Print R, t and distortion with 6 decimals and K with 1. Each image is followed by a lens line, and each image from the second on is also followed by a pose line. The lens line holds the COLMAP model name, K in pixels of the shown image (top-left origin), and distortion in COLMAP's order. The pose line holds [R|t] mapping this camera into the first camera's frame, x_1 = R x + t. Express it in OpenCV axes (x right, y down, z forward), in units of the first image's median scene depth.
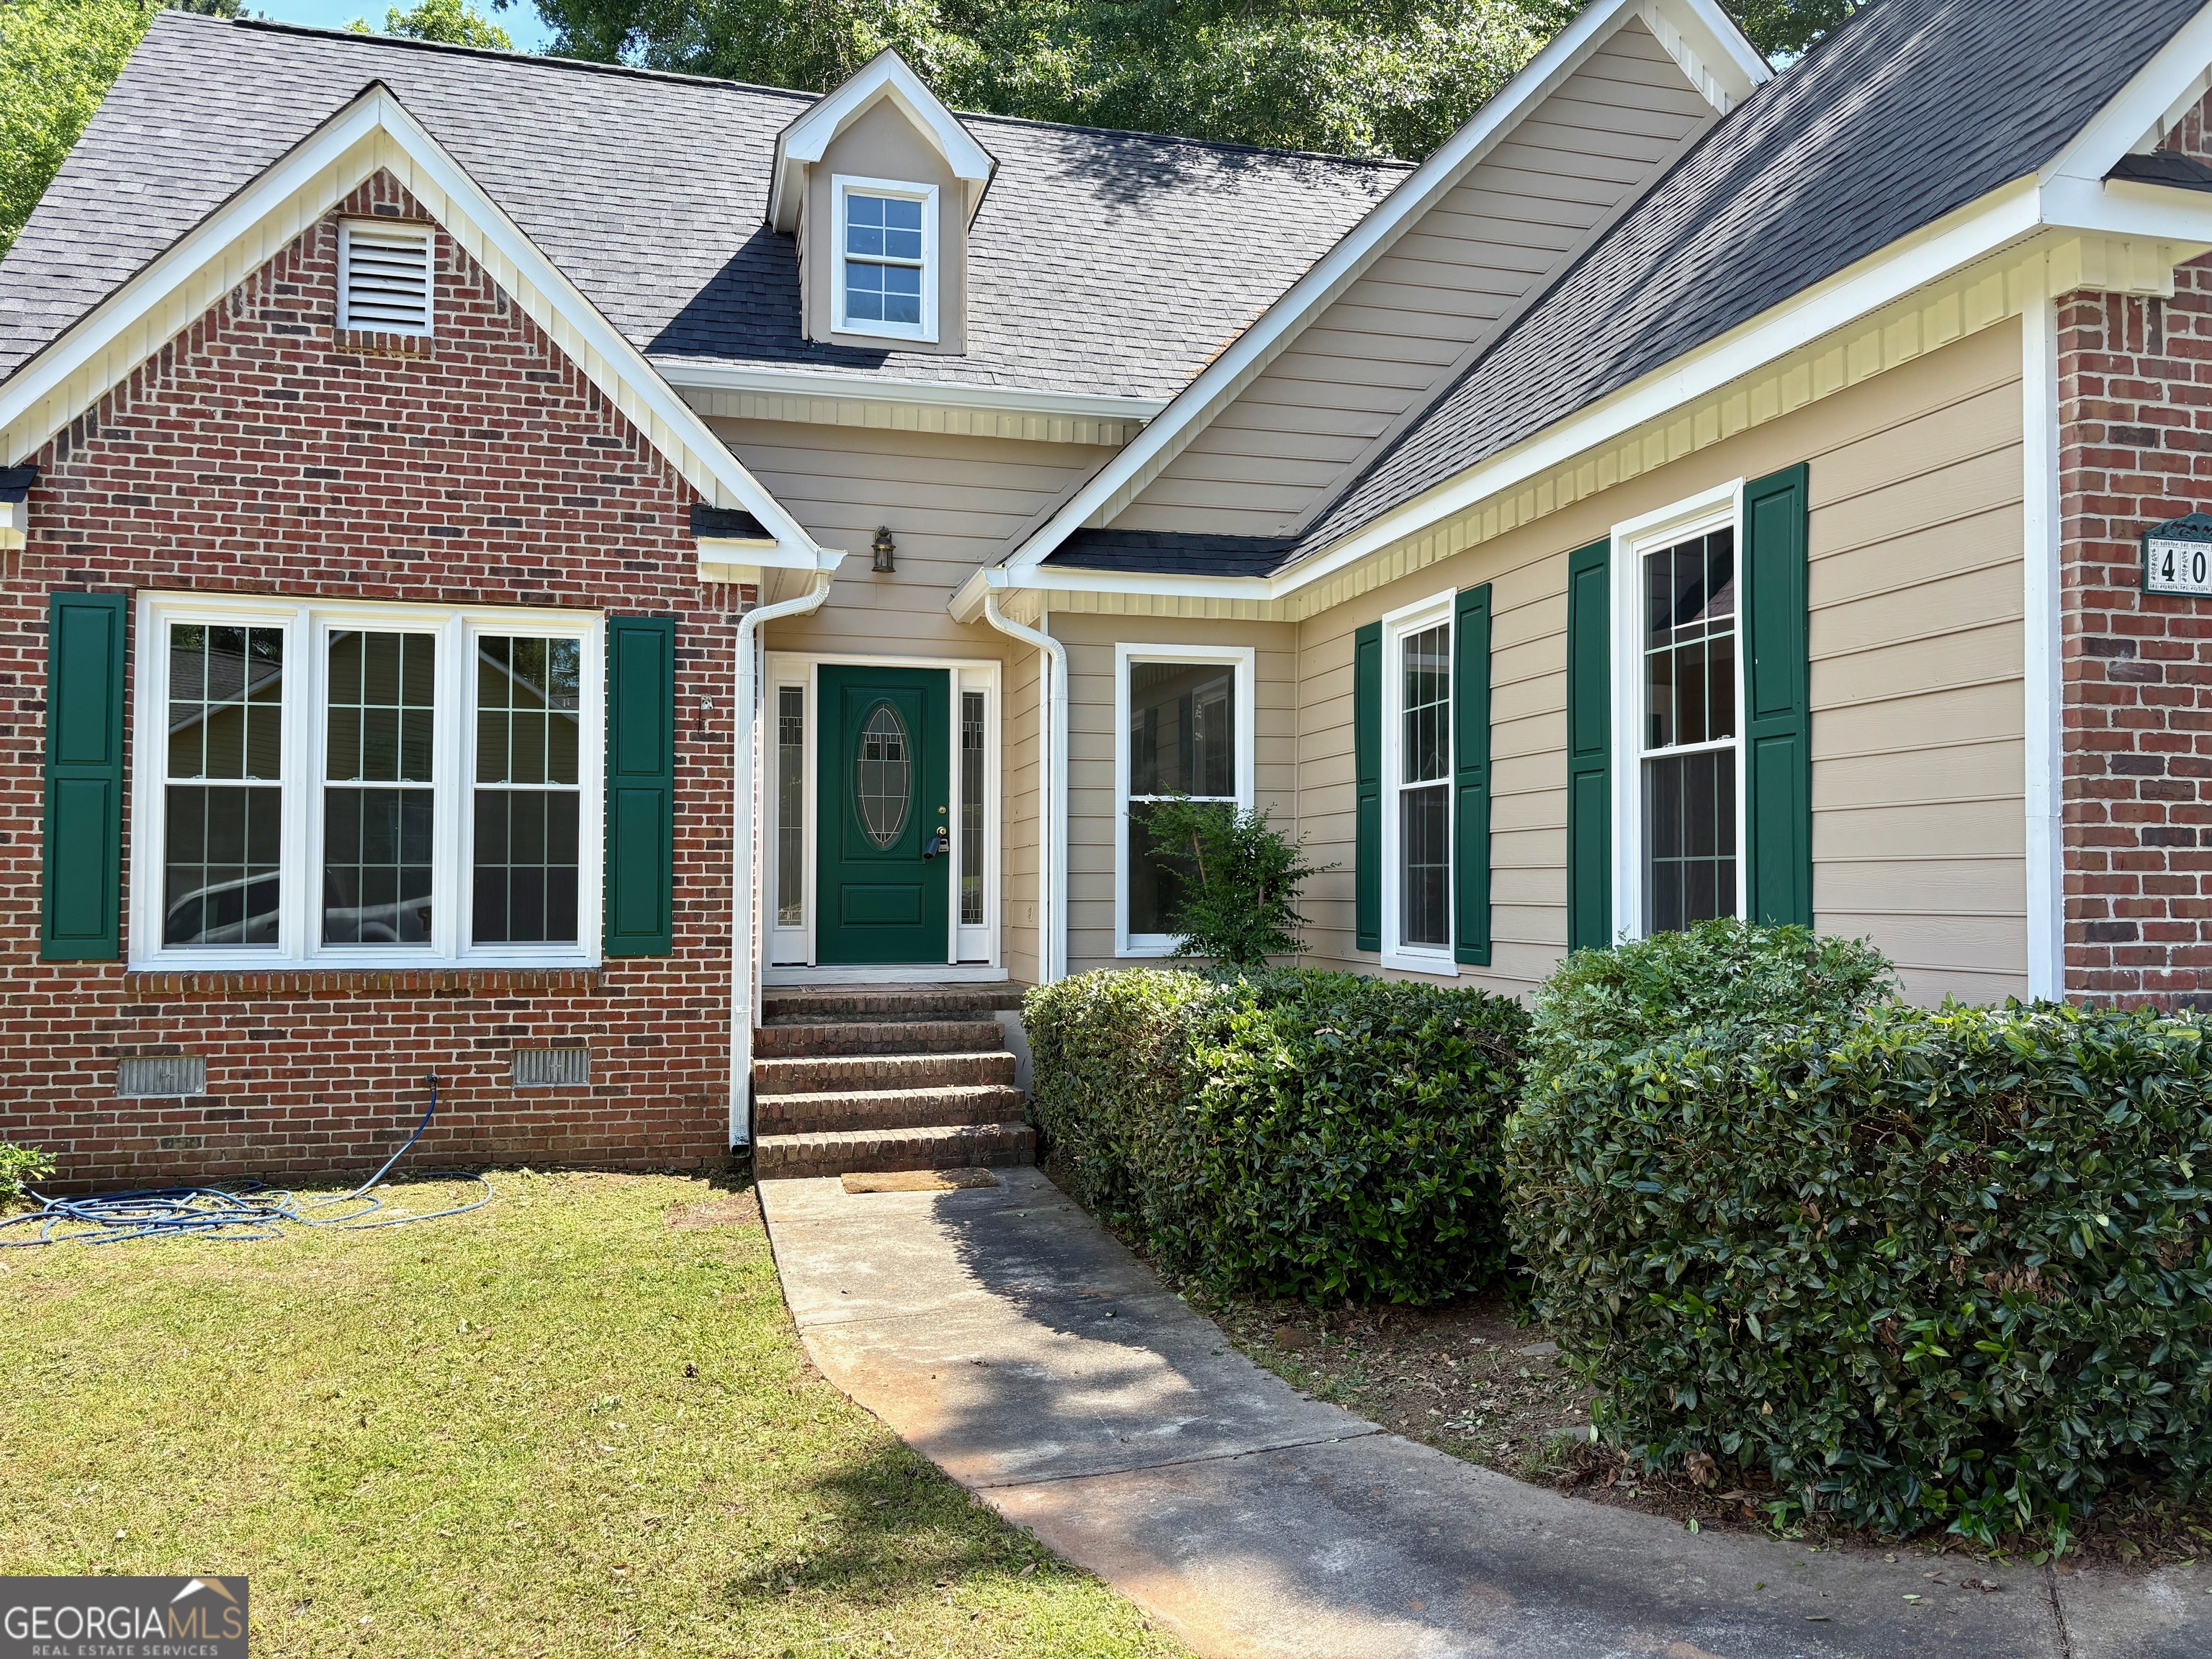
lens RADIAL K [[1659.9, 0, 1115.0], [0, 1659.9, 824.7], [0, 0, 1]] dist [0.028982, -0.007677]
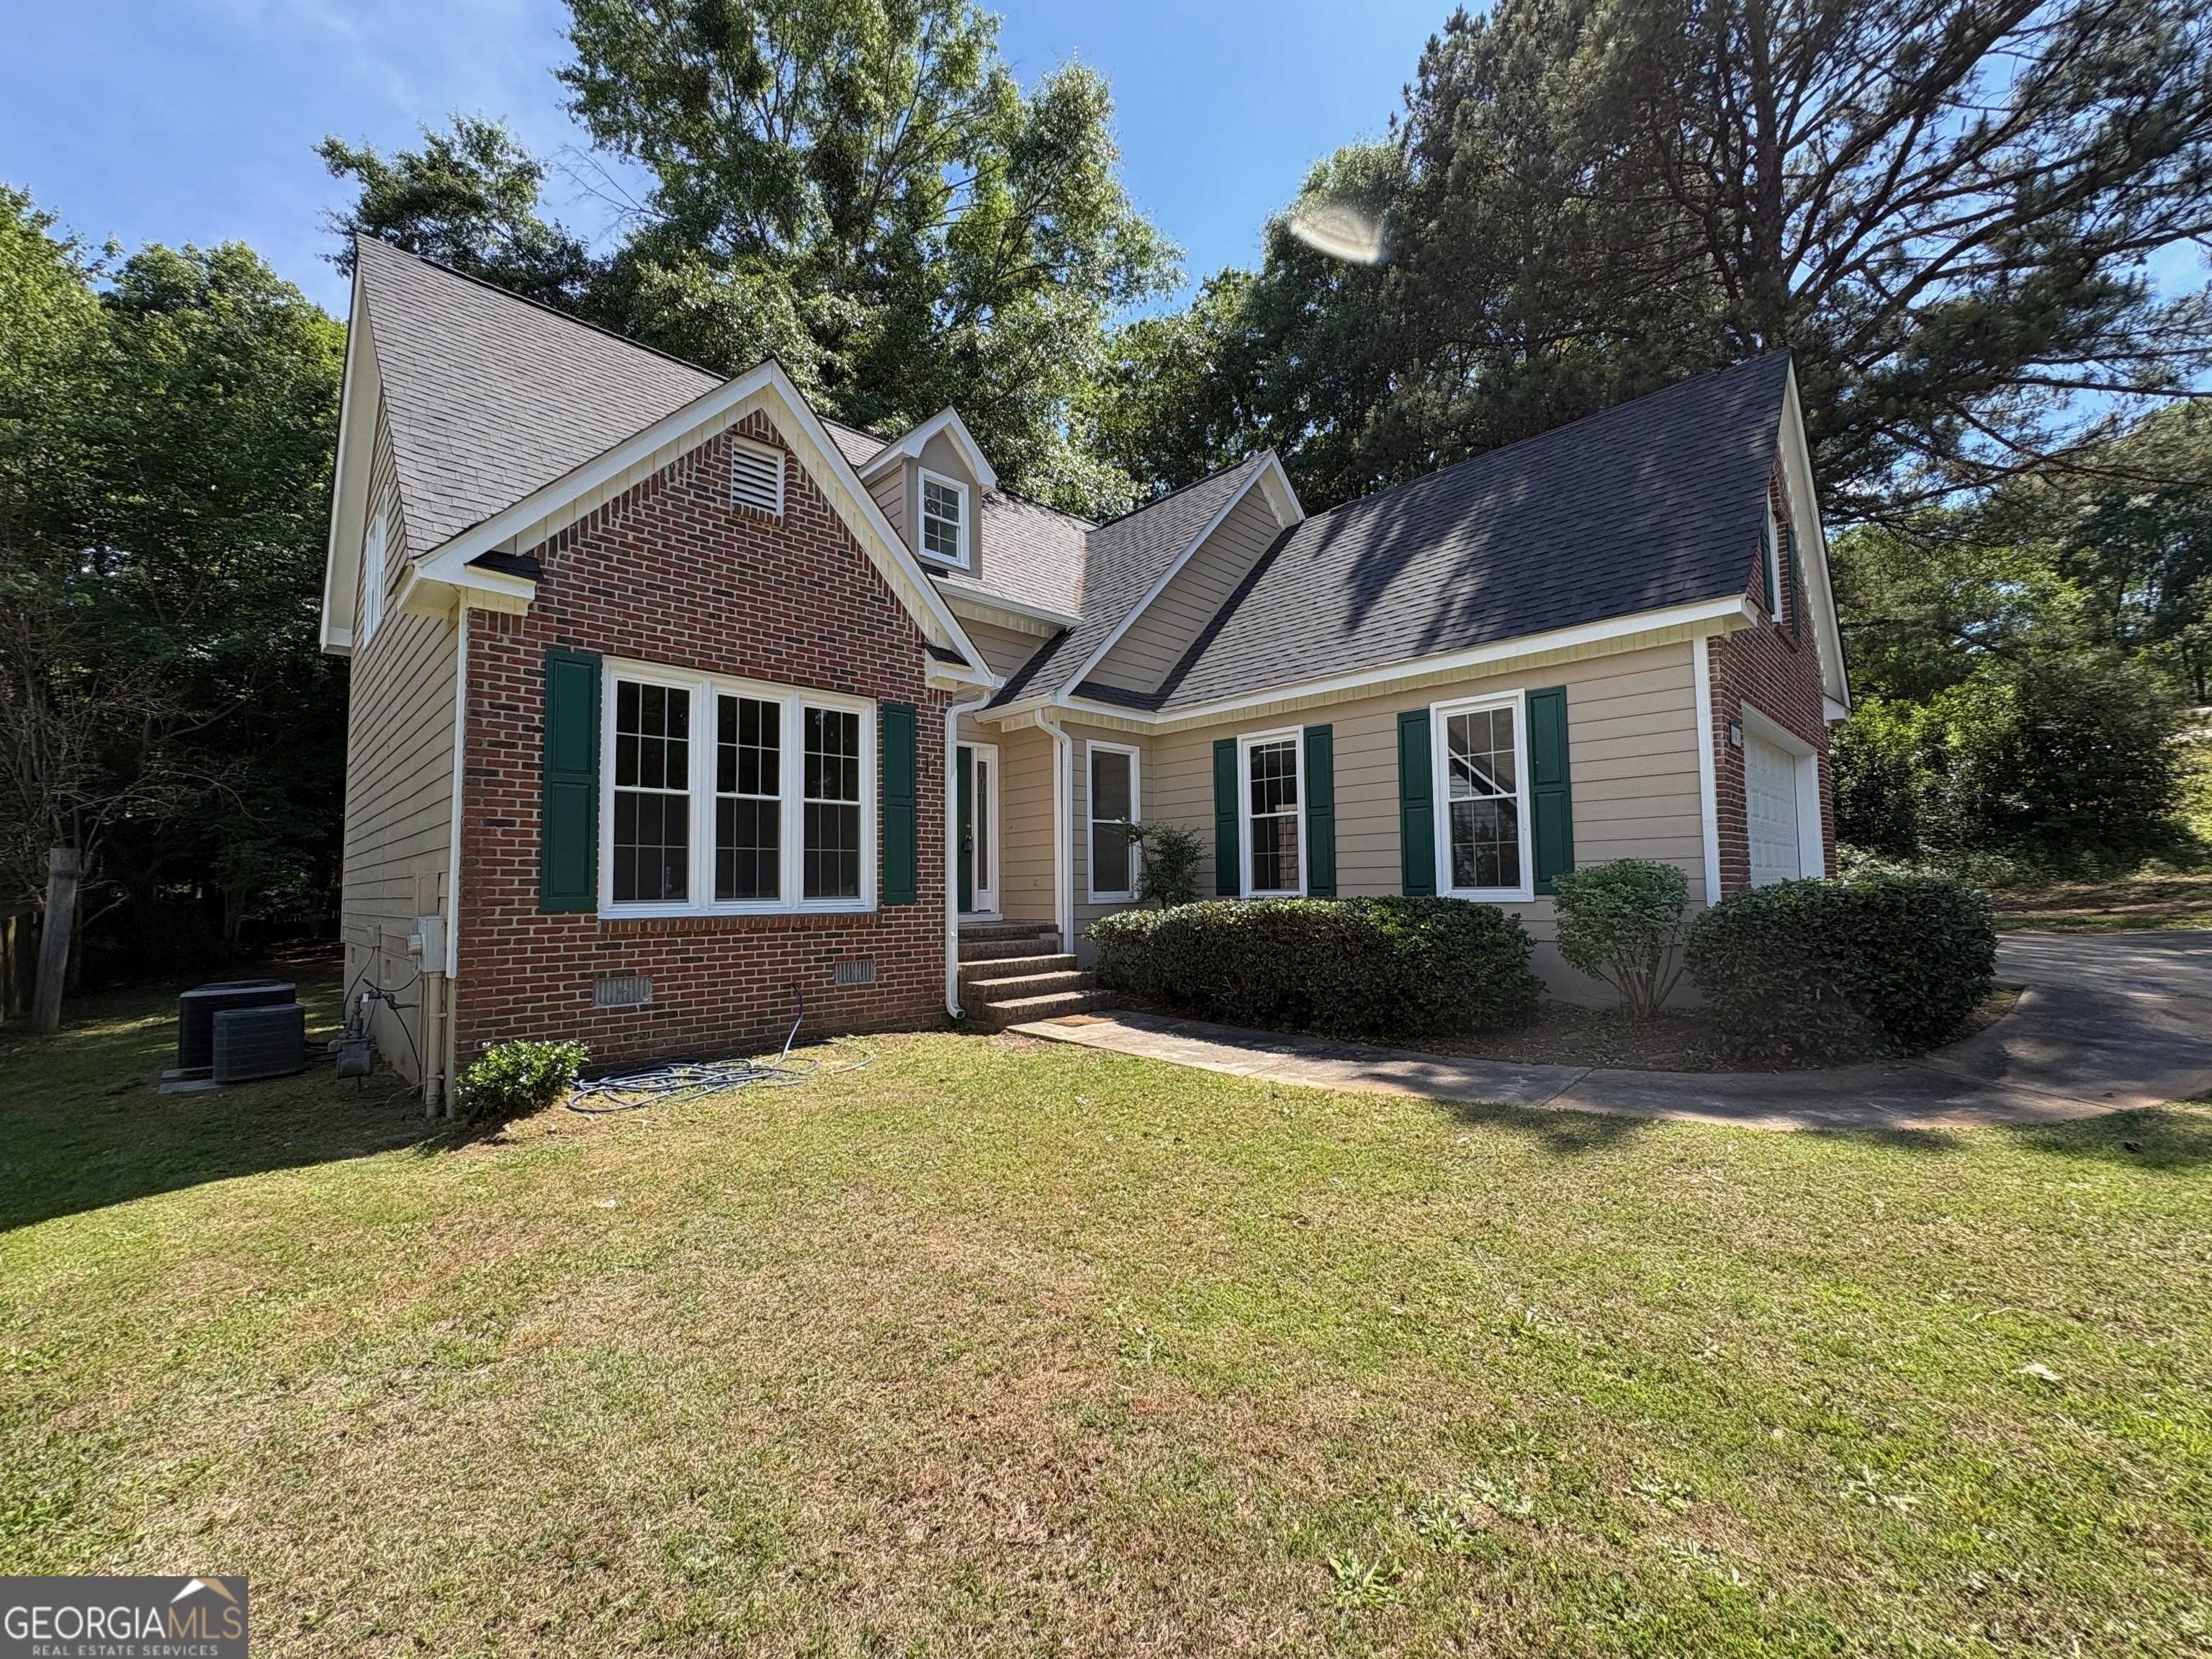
lens RADIAL K [[876.2, 0, 1106.1], [0, 876.2, 828.6], [0, 0, 1]] dist [0.002692, 0.000290]
pose [[0.866051, 0.020597, 0.499532, -0.569722], [-0.003811, 0.999394, -0.034599, 0.033529], [-0.499942, 0.028061, 0.865604, 0.130414]]
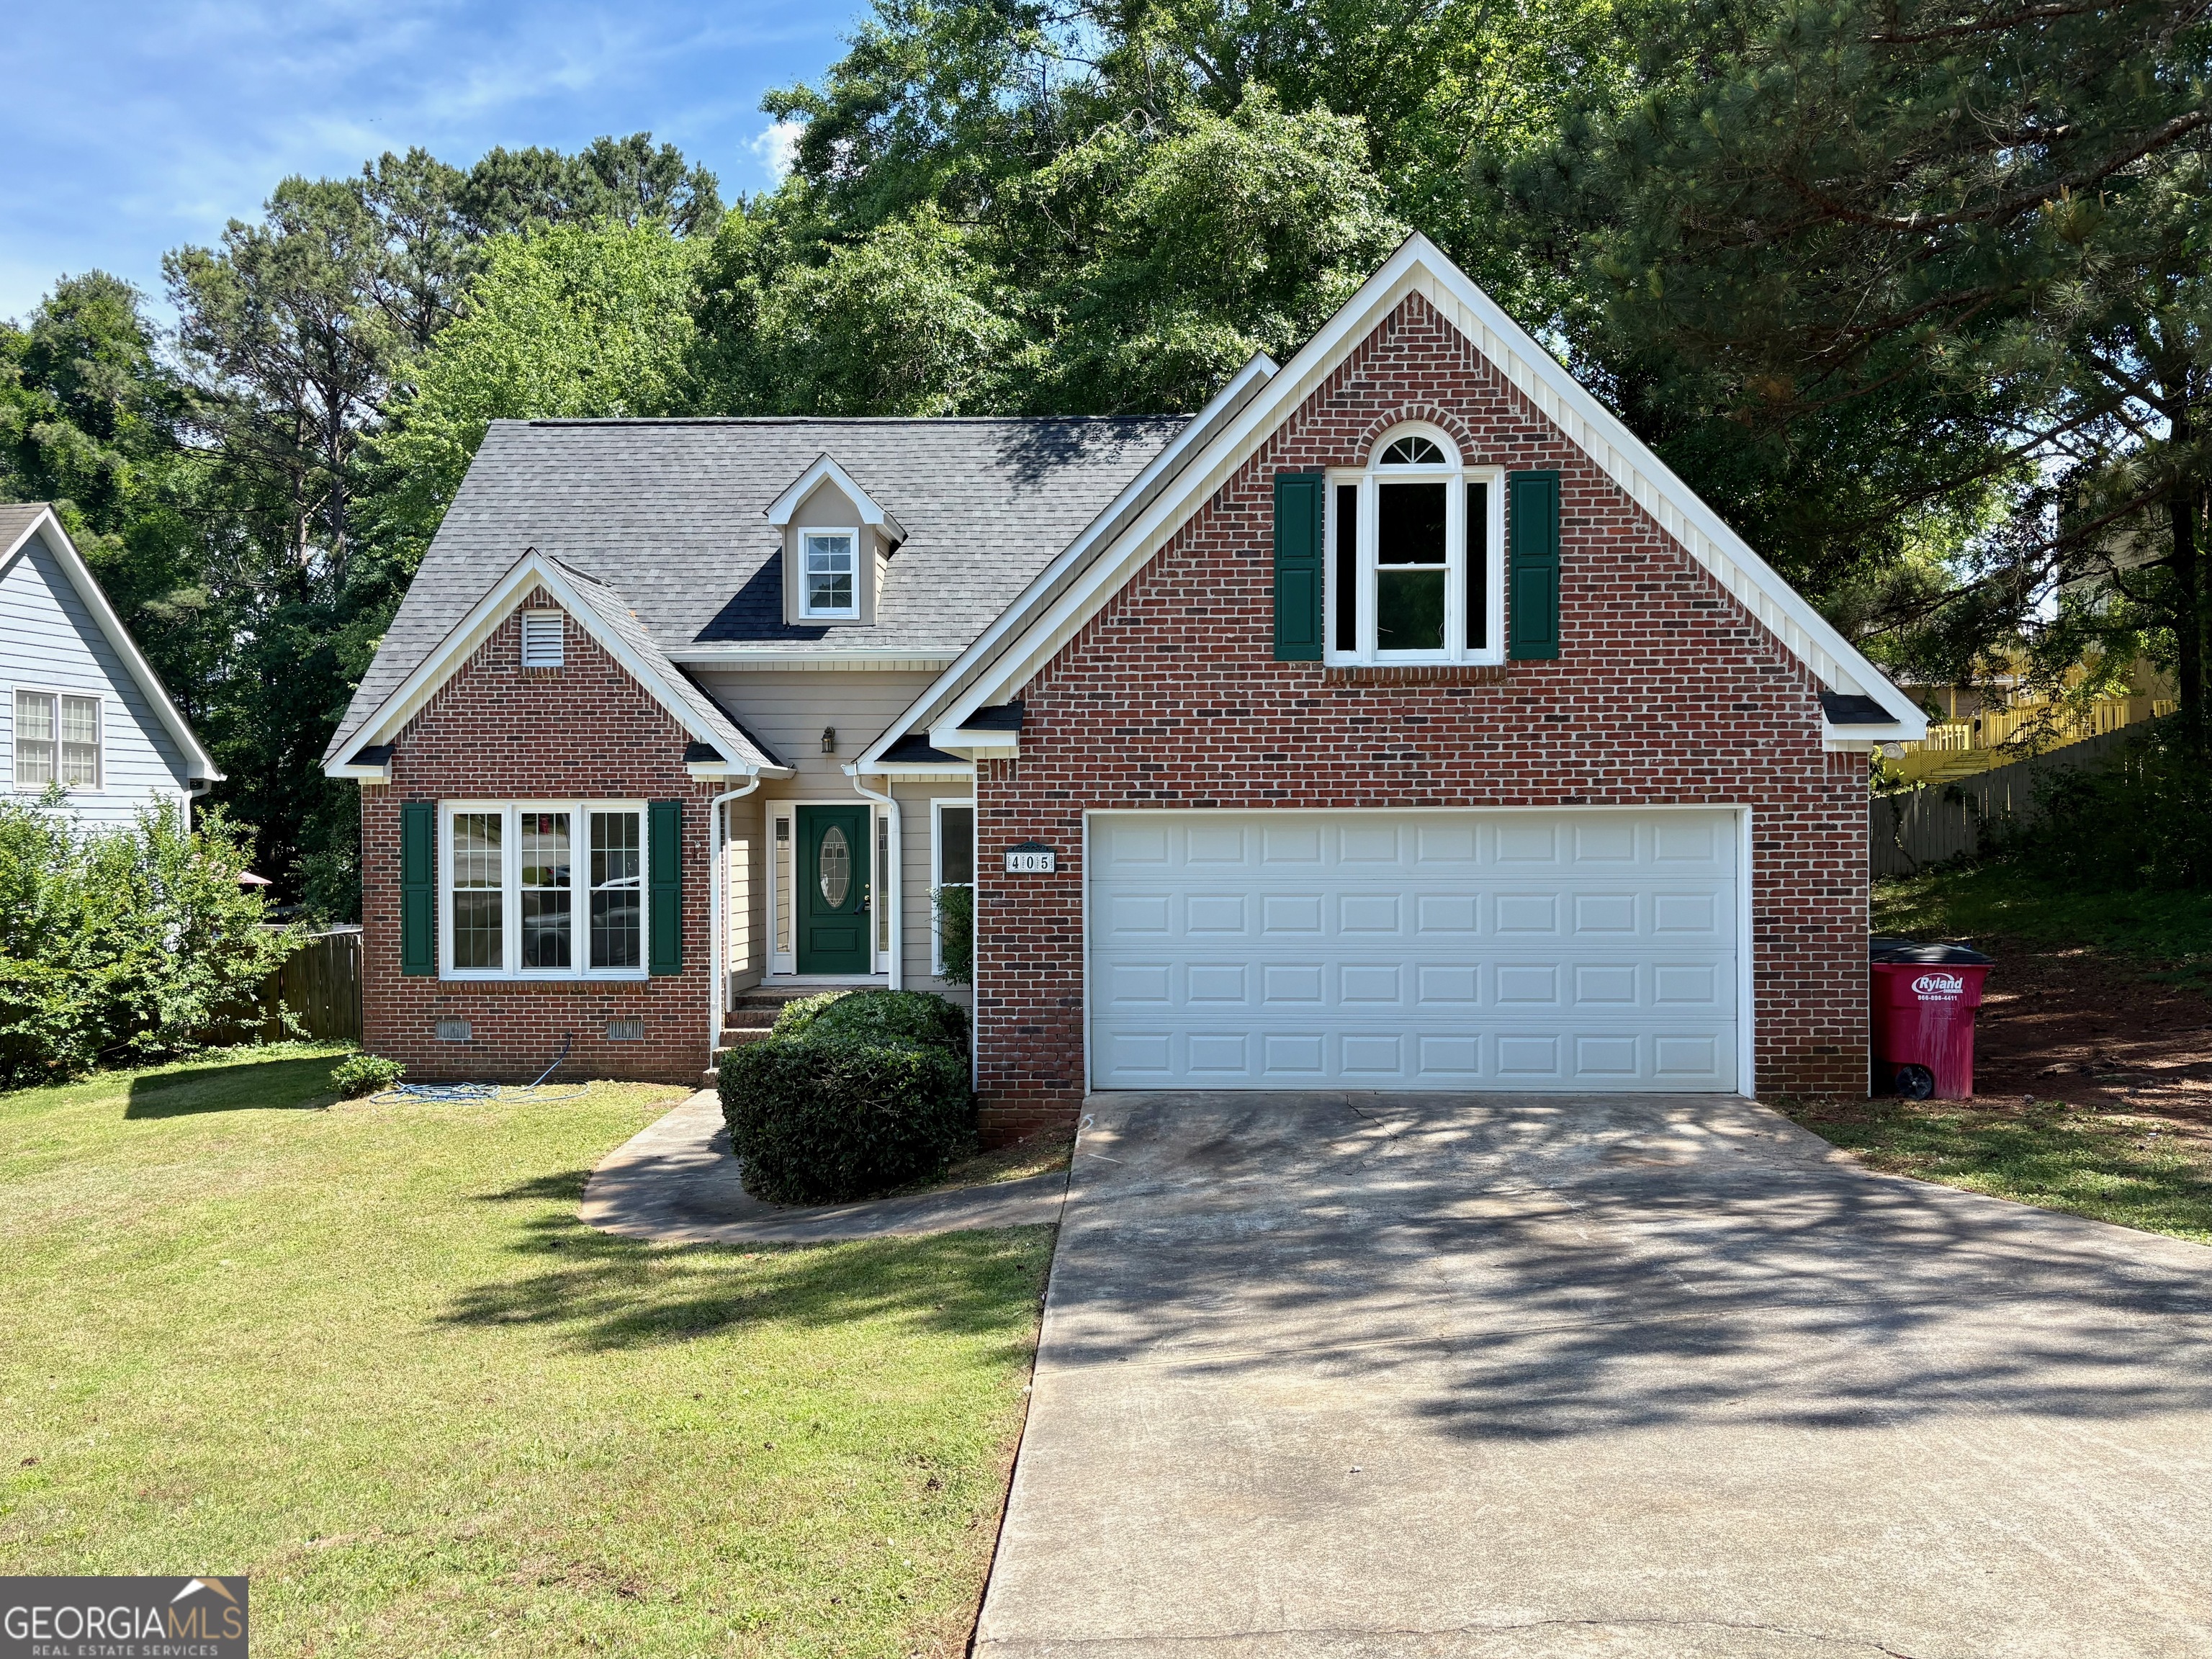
lens RADIAL K [[1659.9, 0, 1097.8], [0, 1659.9, 840.4], [0, 0, 1]] dist [0.028982, -0.007677]
pose [[0.960155, -0.005122, -0.279422, 0.782026], [0.016327, 0.999152, 0.037787, -0.150937], [0.278991, -0.040843, 0.959425, -0.765072]]
